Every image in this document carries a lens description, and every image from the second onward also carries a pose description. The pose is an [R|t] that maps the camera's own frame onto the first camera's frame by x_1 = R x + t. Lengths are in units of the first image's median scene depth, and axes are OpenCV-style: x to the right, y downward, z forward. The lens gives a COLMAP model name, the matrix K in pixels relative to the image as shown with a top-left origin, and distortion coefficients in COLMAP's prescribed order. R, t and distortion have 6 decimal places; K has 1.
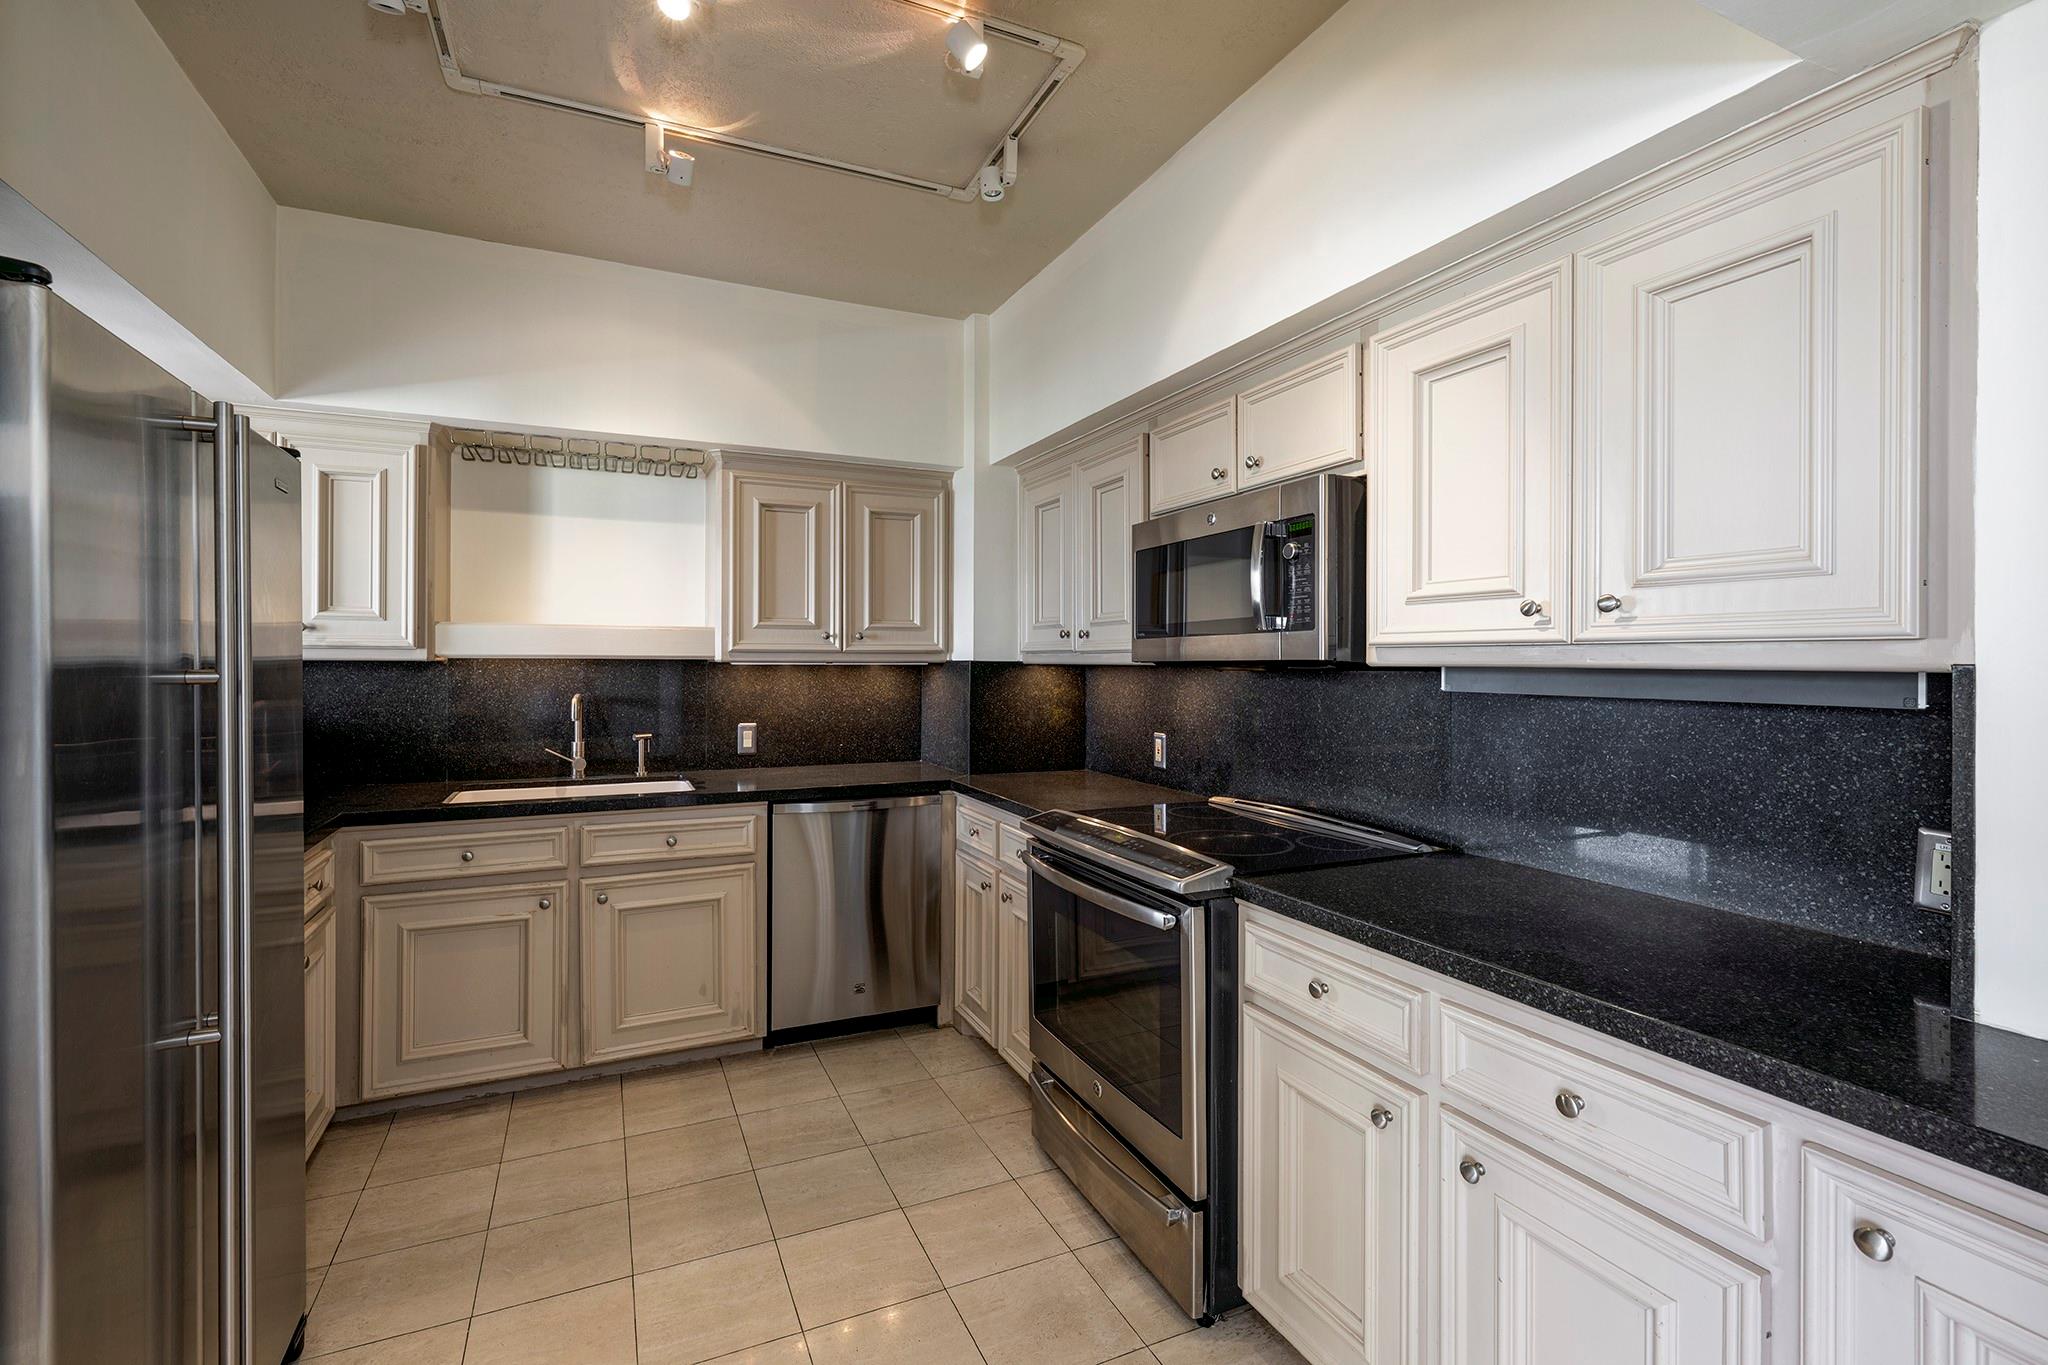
lens RADIAL K [[861.6, 0, 1016.2], [0, 861.6, 661.4], [0, 0, 1]] dist [-0.002535, -0.000180]
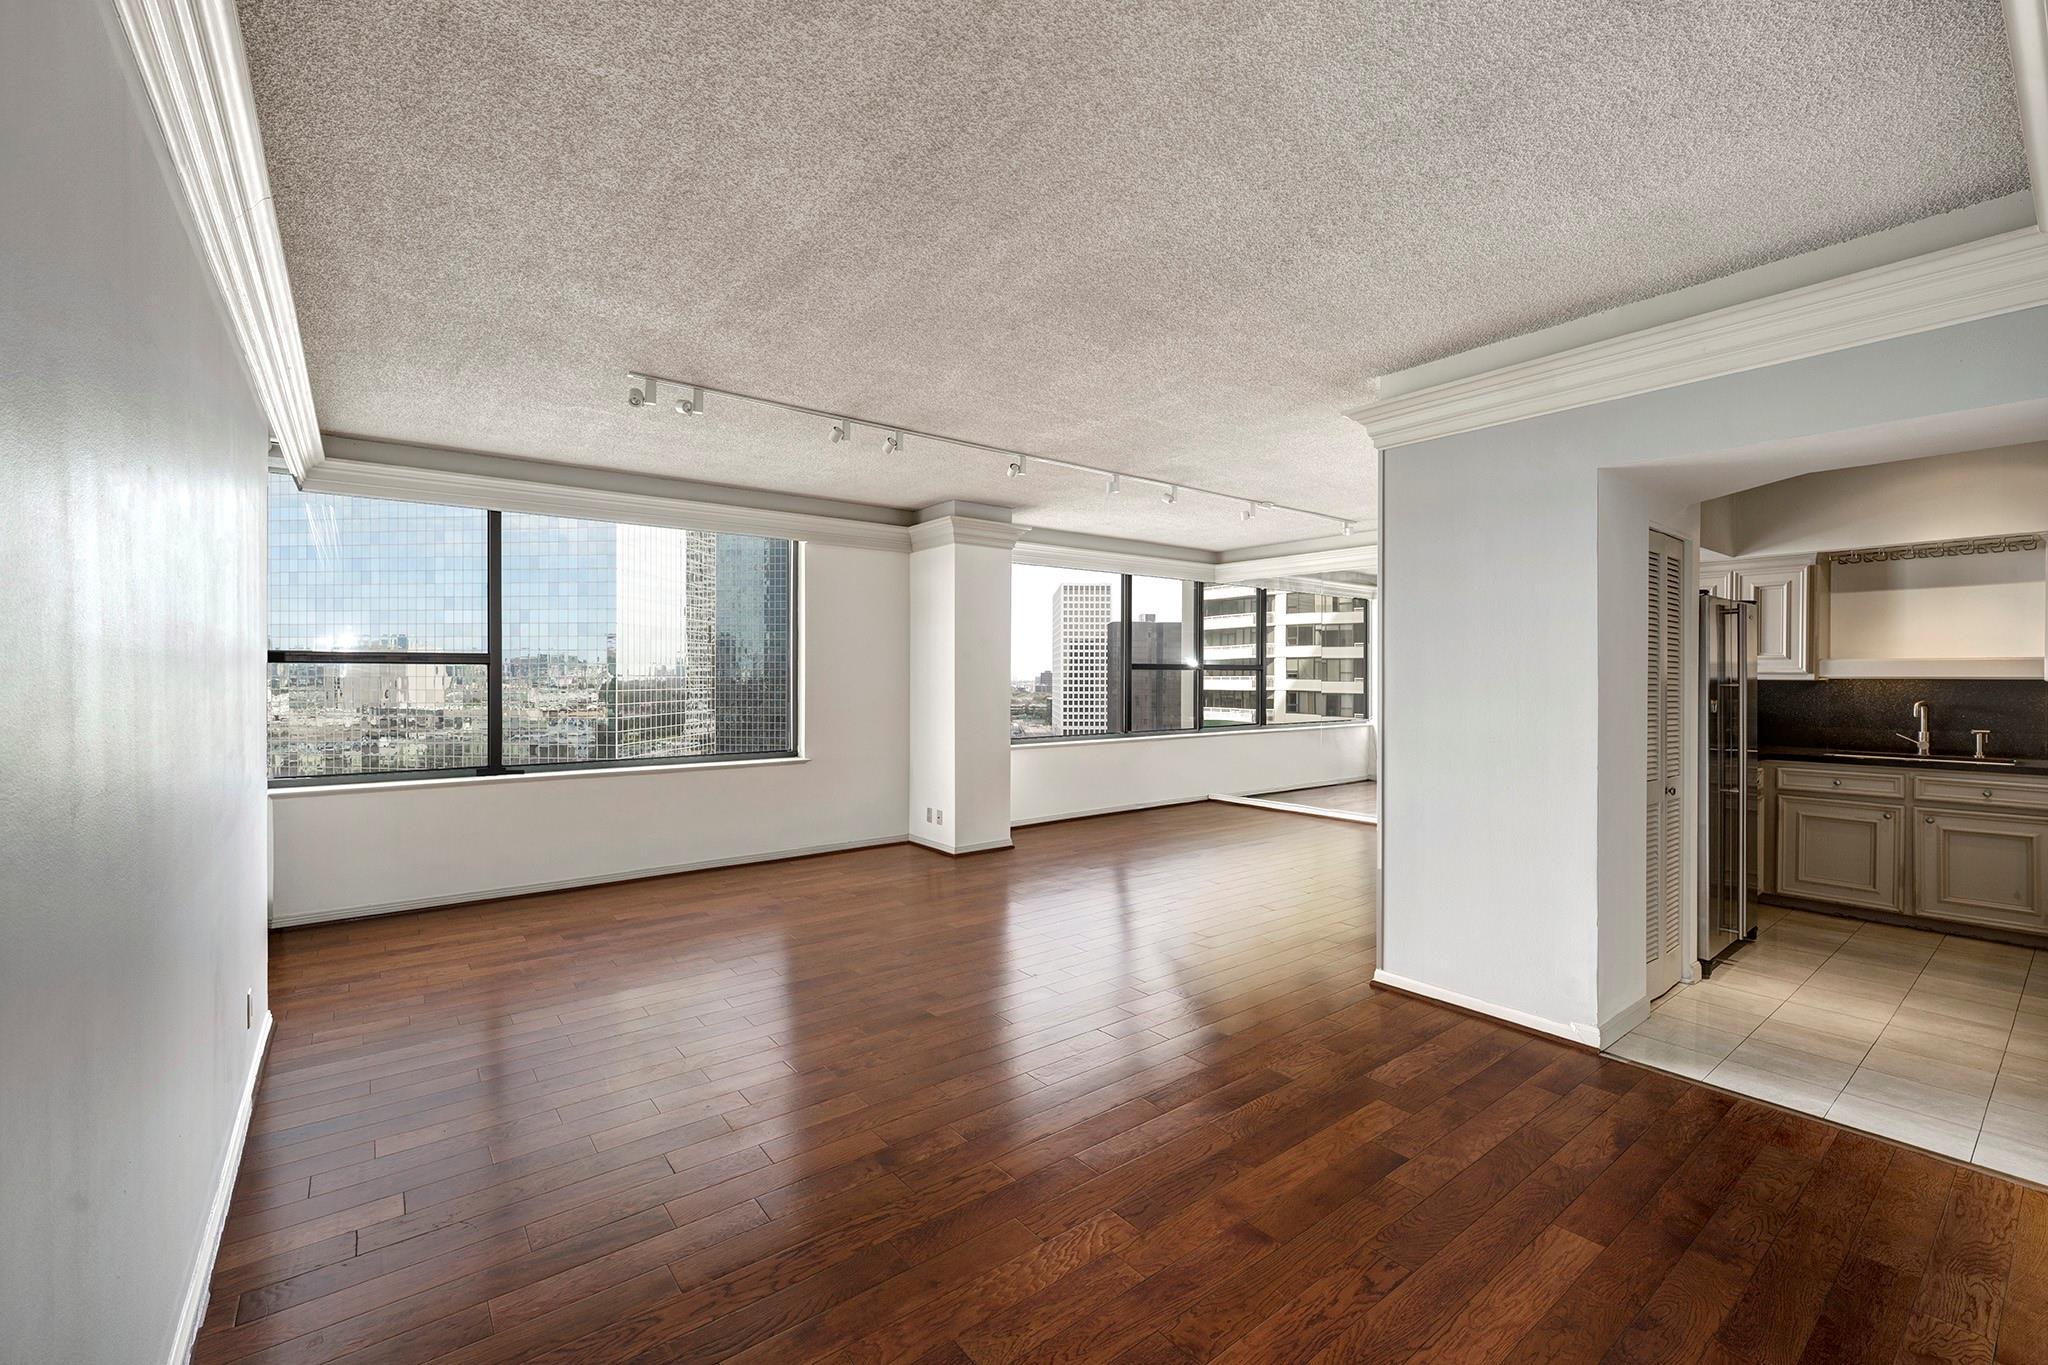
lens RADIAL K [[877.6, 0, 967.5], [0, 877.6, 678.9], [0, 0, 1]] dist [-0.002516, -0.000419]
pose [[0.191036, 0.001118, -0.981582, 0.831873], [-0.006084, 0.999981, -0.000045, 0.007585], [0.981564, 0.005981, 0.191040, -1.171775]]
